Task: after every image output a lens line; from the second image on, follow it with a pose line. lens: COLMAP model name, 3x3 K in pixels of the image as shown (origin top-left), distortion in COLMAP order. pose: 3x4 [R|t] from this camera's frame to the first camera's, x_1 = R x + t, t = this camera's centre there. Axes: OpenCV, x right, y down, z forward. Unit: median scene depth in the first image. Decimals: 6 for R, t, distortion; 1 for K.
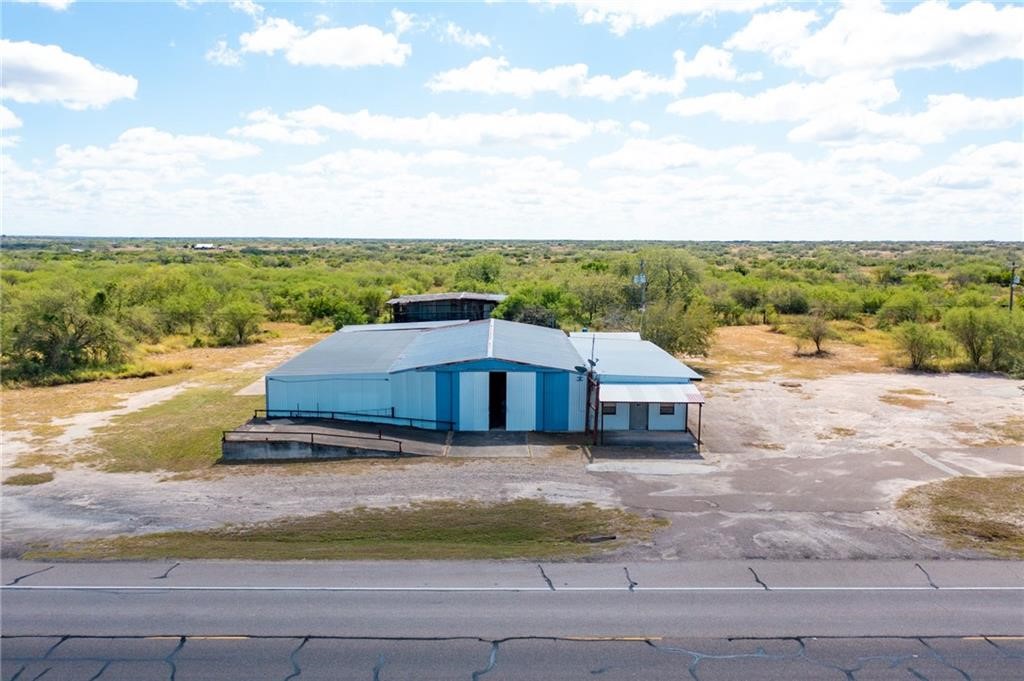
lens RADIAL K [[841.7, 0, 512.0], [0, 841.7, 340.5], [0, 0, 1]] dist [-0.009828, 0.001737]
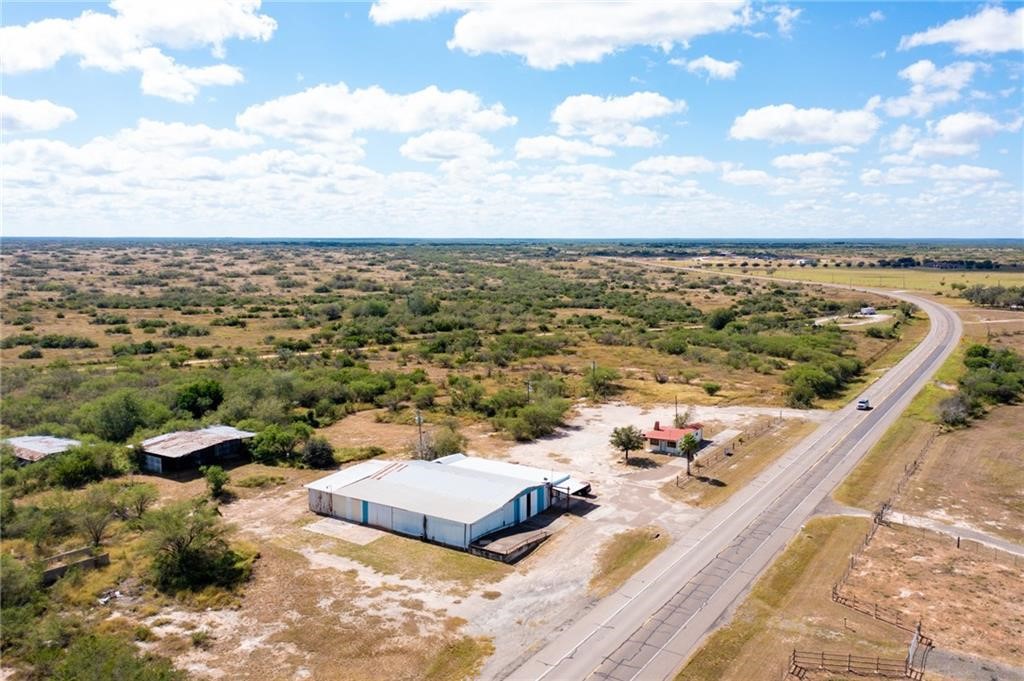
lens RADIAL K [[844.5, 0, 512.0], [0, 844.5, 340.5], [0, 0, 1]] dist [0.002680, 0.002121]
pose [[0.547229, -0.107448, 0.830058, -1.903353], [0.097170, 0.993175, 0.064502, -0.527207], [-0.831323, 0.045360, 0.553935, -0.262934]]
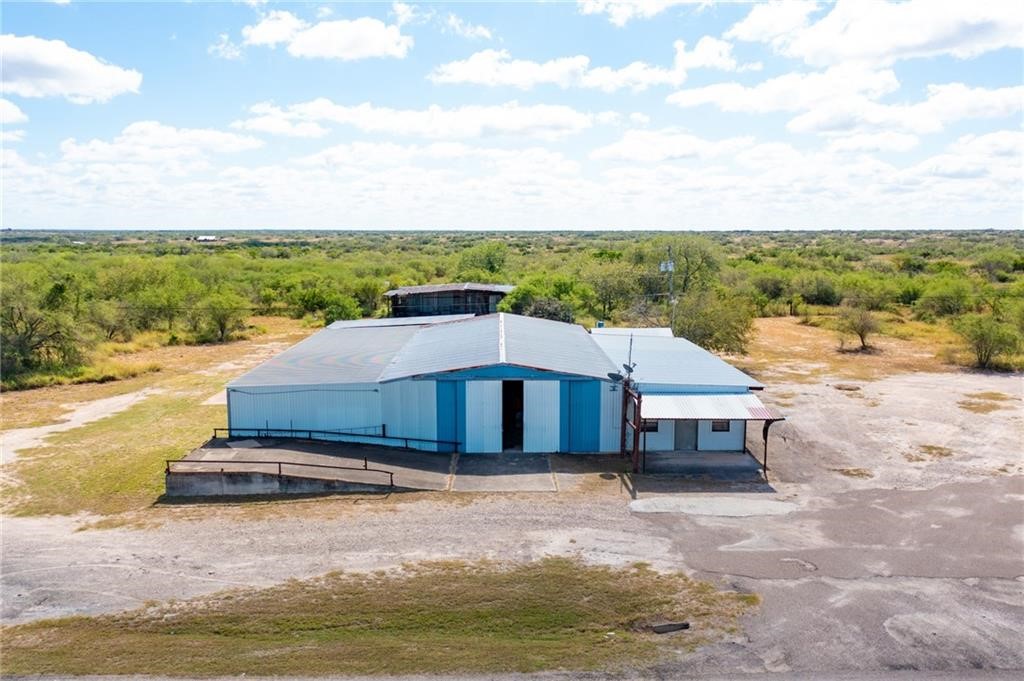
lens RADIAL K [[828.9, 0, 512.0], [0, 828.9, 340.5], [0, 0, 1]] dist [-0.009442, -0.001132]
pose [[0.999987, -0.004761, -0.001940, -0.015858], [0.004784, 0.999915, 0.012097, -0.010732], [0.001883, -0.012107, 0.999925, 0.199837]]
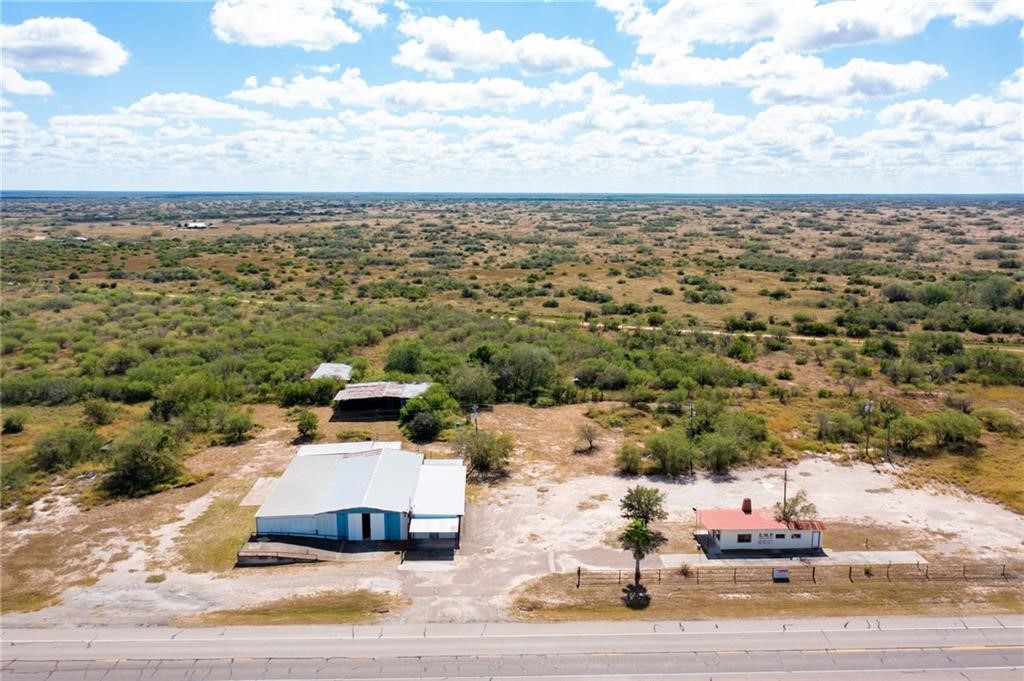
lens RADIAL K [[819.0, 0, 512.0], [0, 819.0, 340.5], [0, 0, 1]] dist [-0.005898, 0.001484]
pose [[0.999838, -0.006396, 0.016847, 0.315147], [0.005254, 0.997739, 0.067003, -0.526817], [-0.017237, -0.066904, 0.997611, -1.020984]]
